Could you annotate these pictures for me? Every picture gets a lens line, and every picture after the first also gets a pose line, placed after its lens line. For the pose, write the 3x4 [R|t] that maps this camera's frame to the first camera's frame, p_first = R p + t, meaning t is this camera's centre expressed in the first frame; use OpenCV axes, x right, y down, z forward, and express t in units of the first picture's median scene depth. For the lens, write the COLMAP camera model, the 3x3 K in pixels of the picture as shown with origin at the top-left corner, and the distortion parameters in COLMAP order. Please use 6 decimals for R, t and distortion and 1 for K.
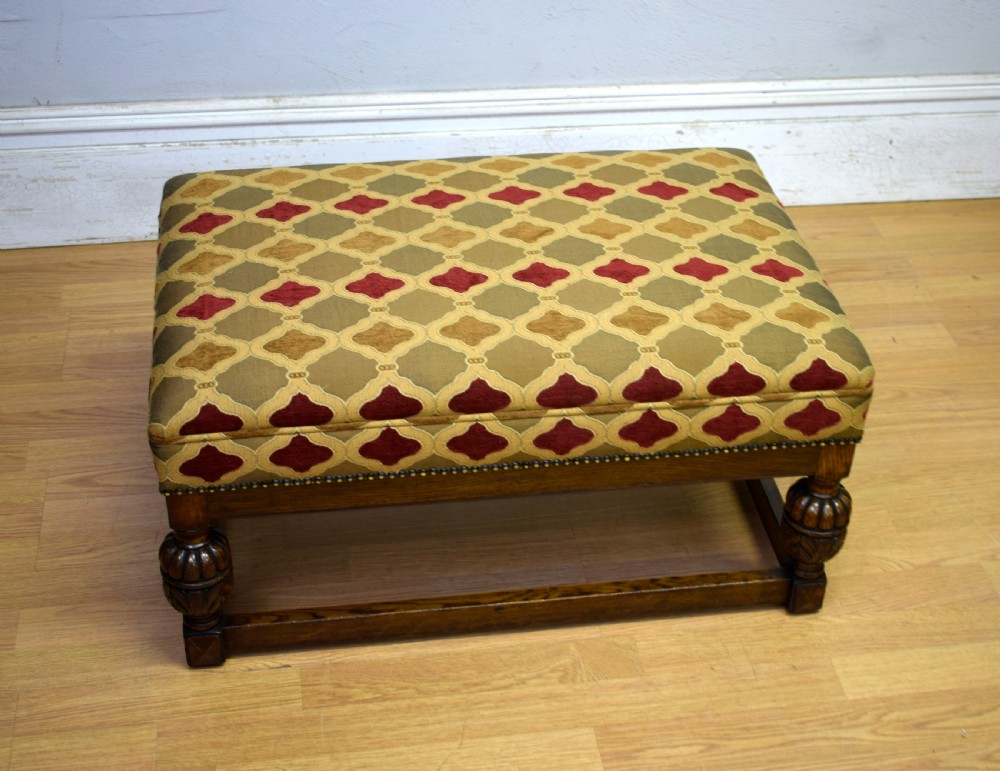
lens RADIAL K [[1574.0, 0, 540.6], [0, 1574.0, 433.4], [0, 0, 1]] dist [-0.025155, 0.000000]
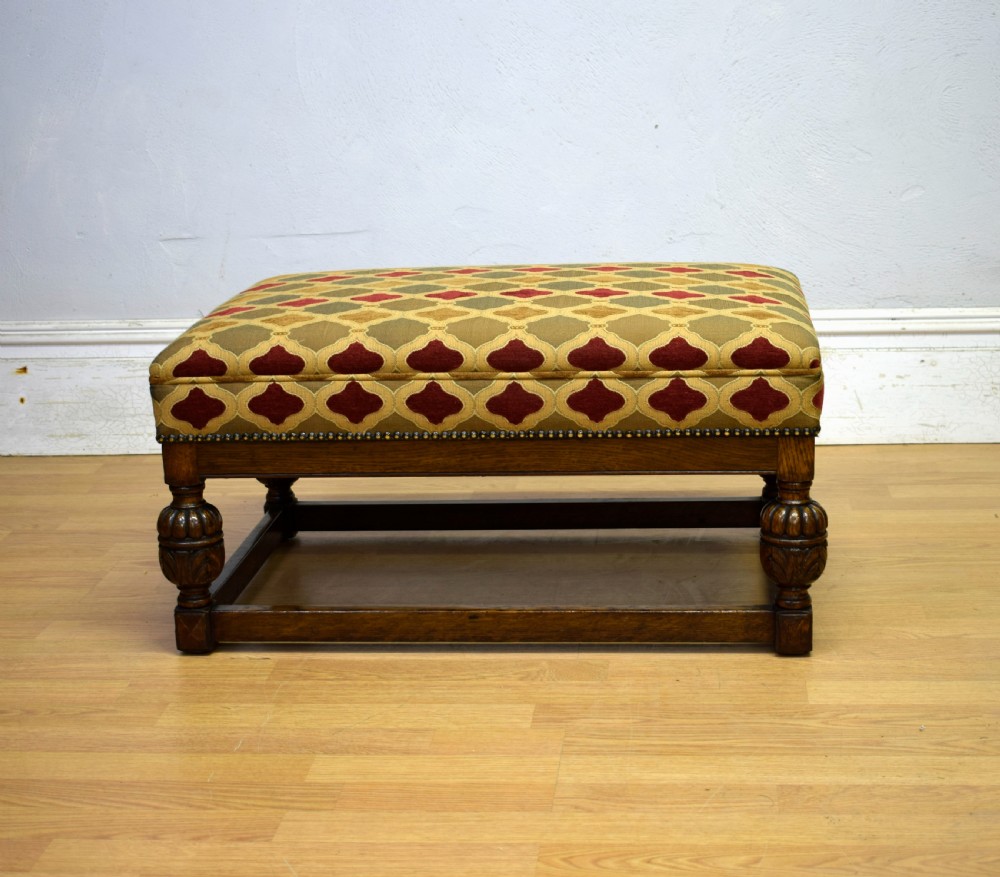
lens RADIAL K [[1883.5, 0, 502.8], [0, 1883.5, 443.0], [0, 0, 1]] dist [-0.018567, 0.000000]
pose [[0.961893, -0.005171, -0.273377, 0.328885], [-0.103837, 0.918011, -0.382719, 0.478026], [0.252942, 0.396521, 0.882491, -0.111180]]
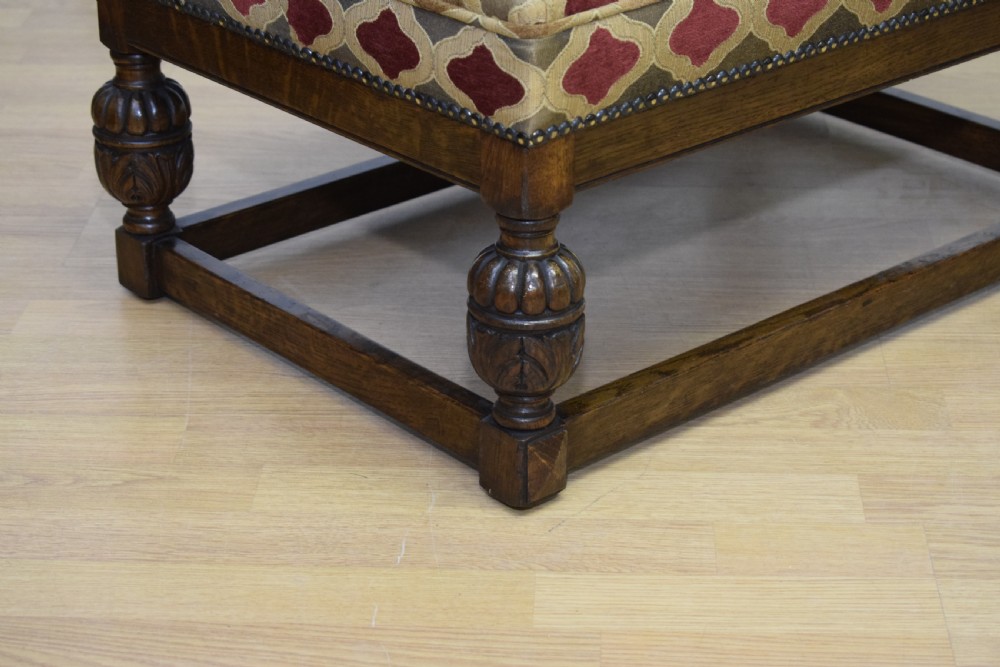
lens RADIAL K [[2316.5, 0, 499.4], [0, 2316.5, 342.8], [0, 0, 1]] dist [-0.027109, 0.000000]
pose [[0.976855, 0.053955, -0.206985, 0.079741], [-0.097431, 0.973687, -0.206012, 0.329376], [0.190423, 0.221411, 0.956408, 0.083372]]
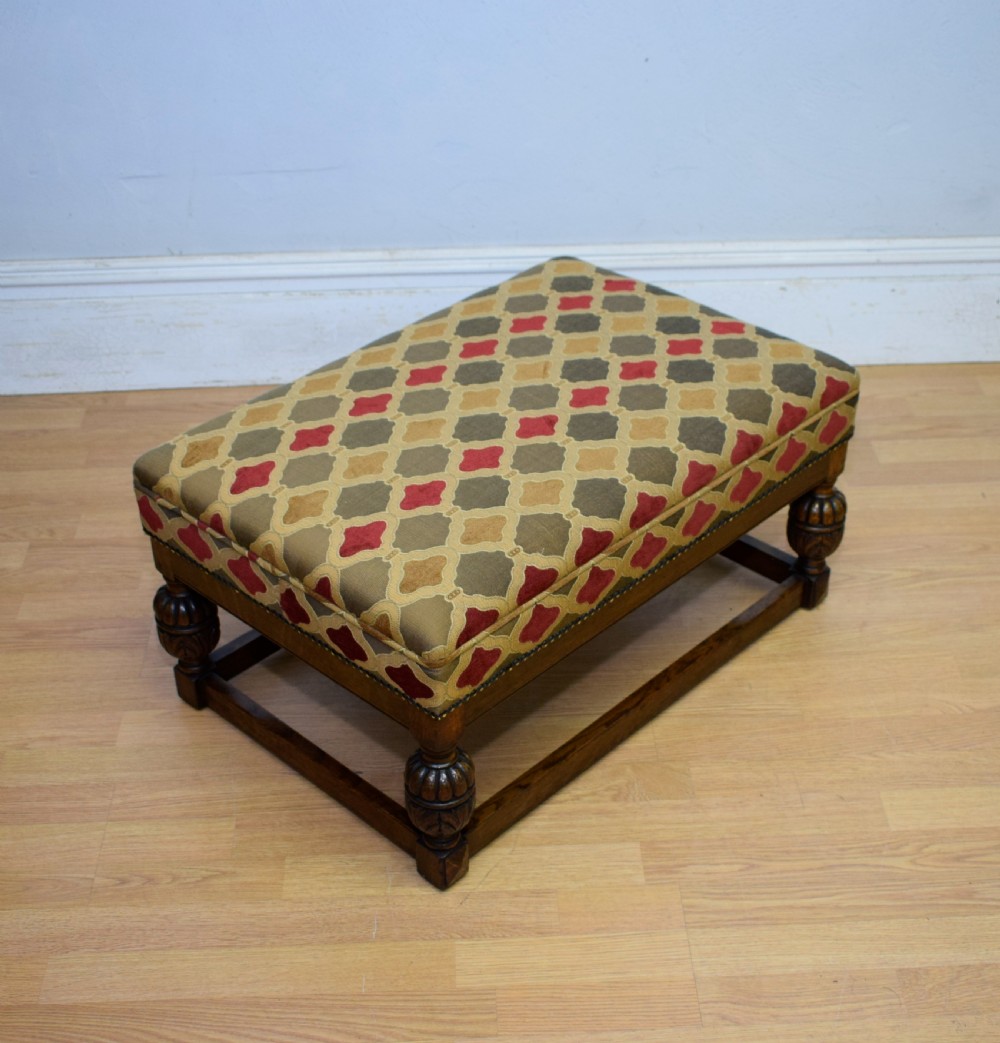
lens RADIAL K [[1618.6, 0, 516.4], [0, 1618.6, 601.3], [0, 0, 1]] dist [-0.029243, 0.000000]
pose [[0.991552, 0.034686, -0.124986, 0.079068], [-0.035947, 0.999323, -0.007844, 0.036274], [0.124629, 0.012270, 0.992128, -0.082405]]
